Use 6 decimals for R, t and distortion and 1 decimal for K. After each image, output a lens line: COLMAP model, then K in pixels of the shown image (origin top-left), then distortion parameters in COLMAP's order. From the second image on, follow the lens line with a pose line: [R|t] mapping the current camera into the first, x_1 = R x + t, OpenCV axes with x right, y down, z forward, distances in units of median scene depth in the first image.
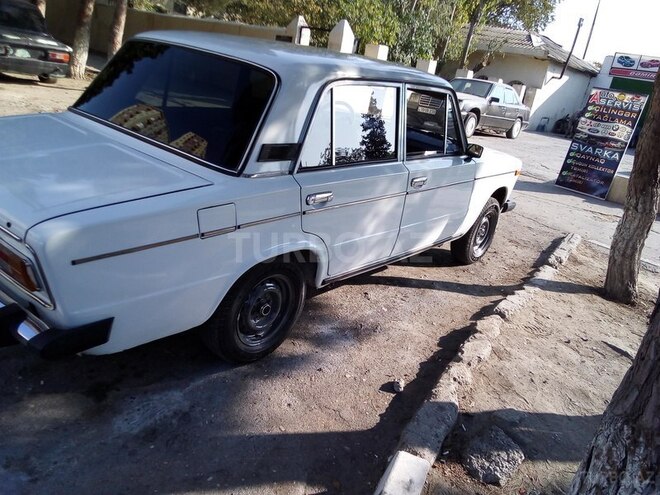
lens RADIAL K [[545.7, 0, 330.0], [0, 545.7, 247.5], [0, 0, 1]] dist [0.049529, -0.038988]
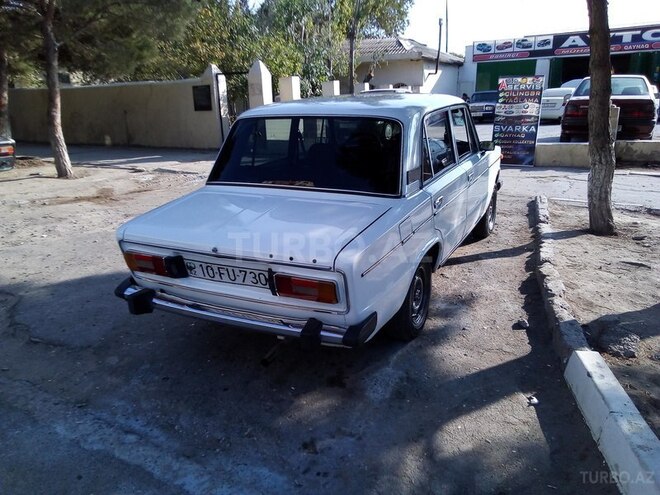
lens RADIAL K [[545.7, 0, 330.0], [0, 545.7, 247.5], [0, 0, 1]] dist [0.049529, -0.038988]
pose [[0.952725, -0.248391, 0.174977, -0.173082], [0.255063, 0.966786, -0.016366, -0.009215], [-0.165100, 0.060222, 0.984437, -0.087642]]
